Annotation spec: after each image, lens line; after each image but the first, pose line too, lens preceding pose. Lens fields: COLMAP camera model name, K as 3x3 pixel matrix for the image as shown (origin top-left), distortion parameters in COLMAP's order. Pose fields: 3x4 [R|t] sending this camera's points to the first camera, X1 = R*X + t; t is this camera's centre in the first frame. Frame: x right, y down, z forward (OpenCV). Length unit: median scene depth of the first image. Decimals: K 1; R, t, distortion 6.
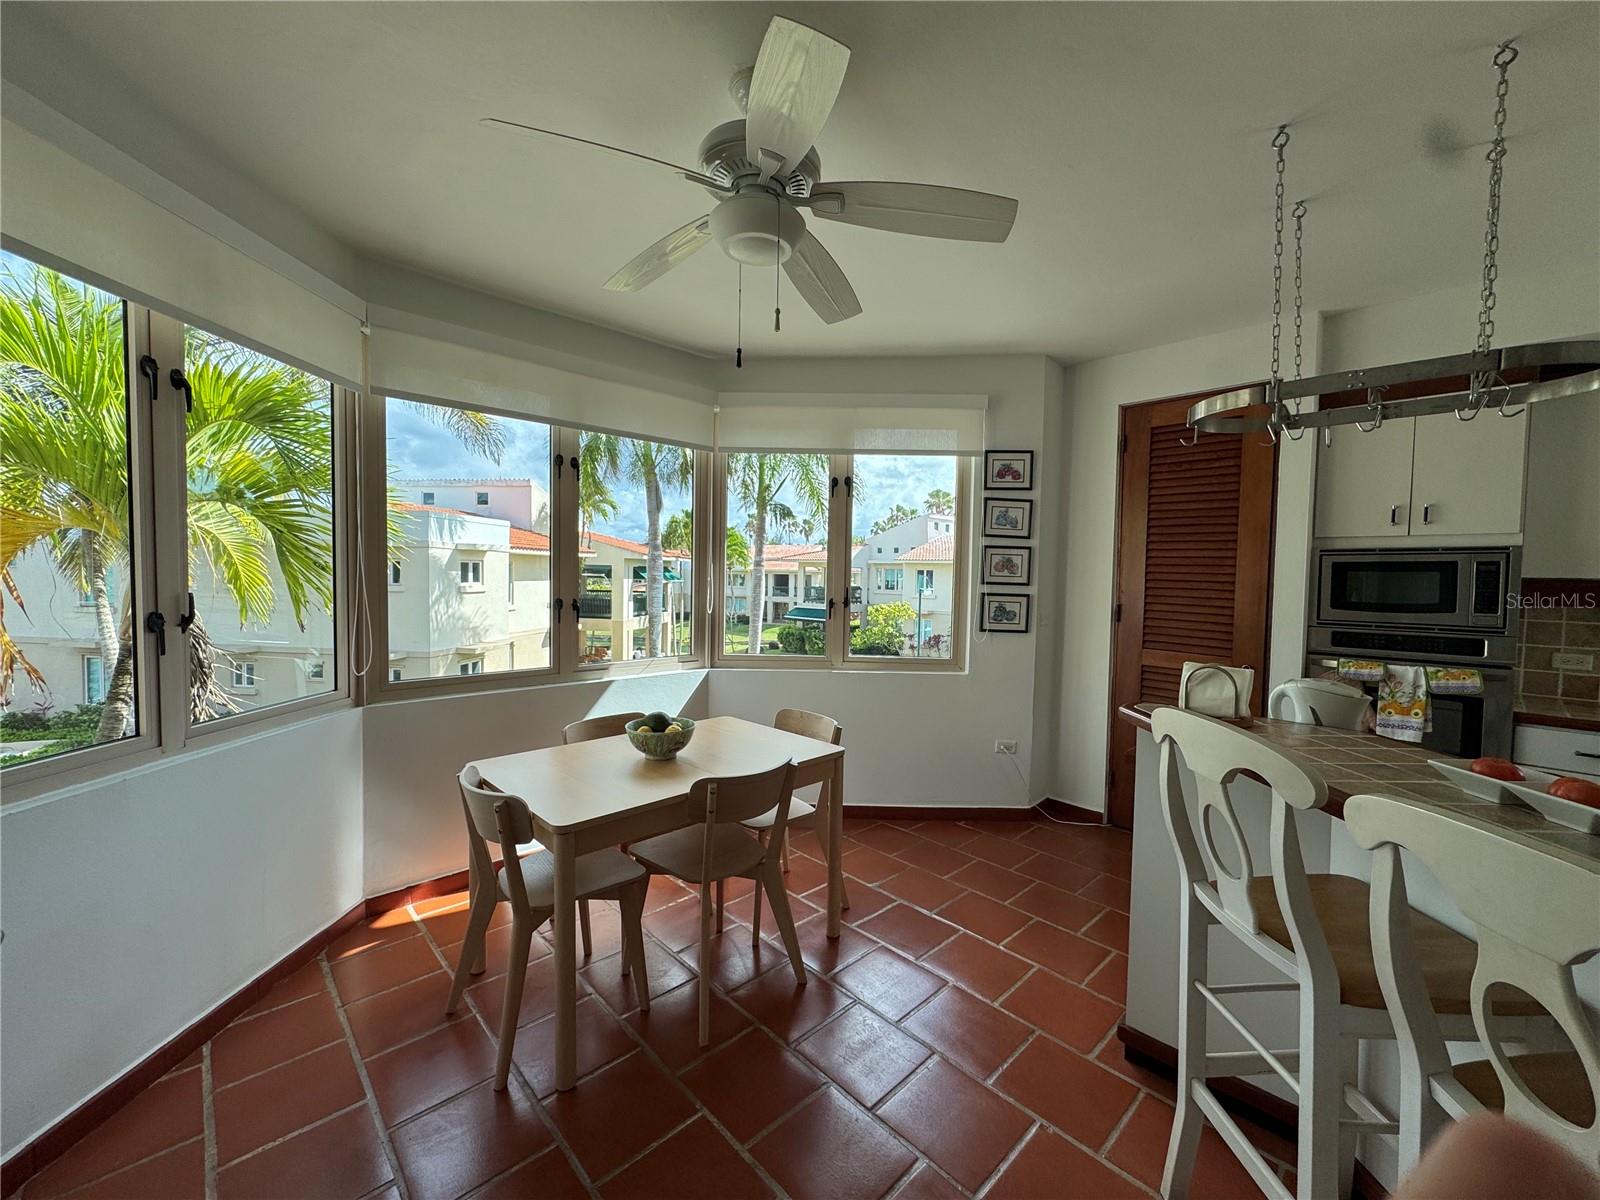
lens RADIAL K [[635.1, 0, 802.4], [0, 635.1, 596.4], [0, 0, 1]] dist [-0.008494, 0.000067]
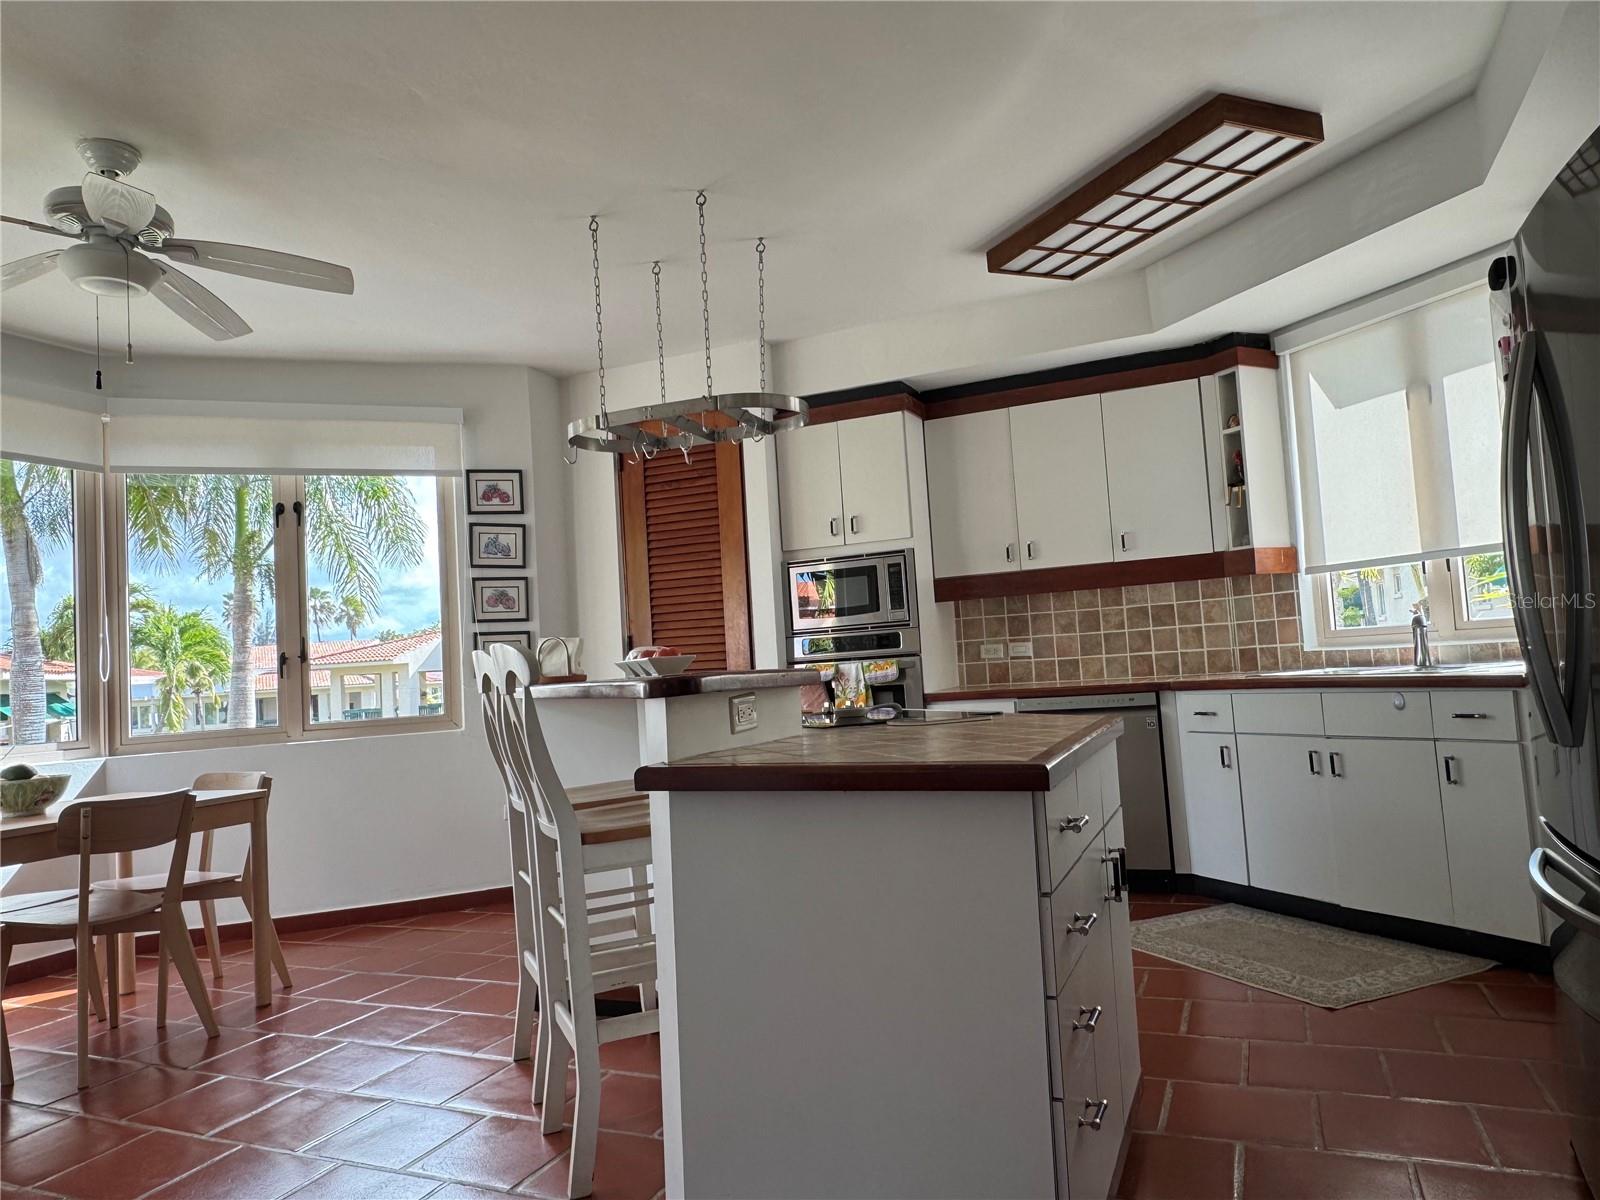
lens RADIAL K [[1069.7, 0, 800.0], [0, 1069.7, 600.0], [0, 0, 1]] dist [-0.007173, -0.000011]
pose [[0.920084, -0.046956, 0.388897, 0.129982], [0.089756, 0.991648, -0.092619, 0.125282], [-0.381300, 0.120123, 0.916614, -0.503768]]
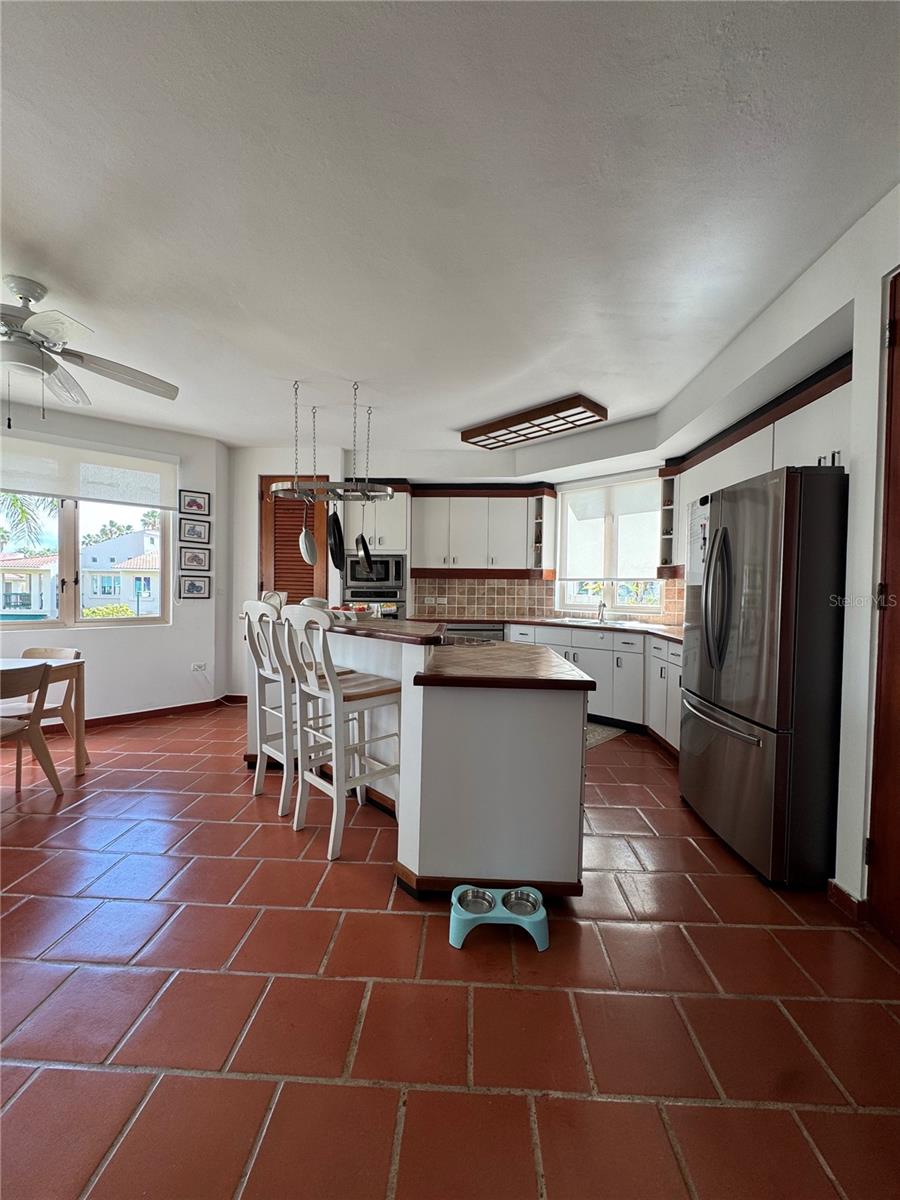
lens RADIAL K [[476.3, 0, 452.8], [0, 476.3, 600.0], [0, 0, 1]] dist [-0.008494, 0.000067]
pose [[0.718793, -0.025732, 0.694748, -0.068700], [0.025668, 0.999616, 0.010468, 0.065477], [-0.694750, 0.010308, 0.719177, -0.393858]]
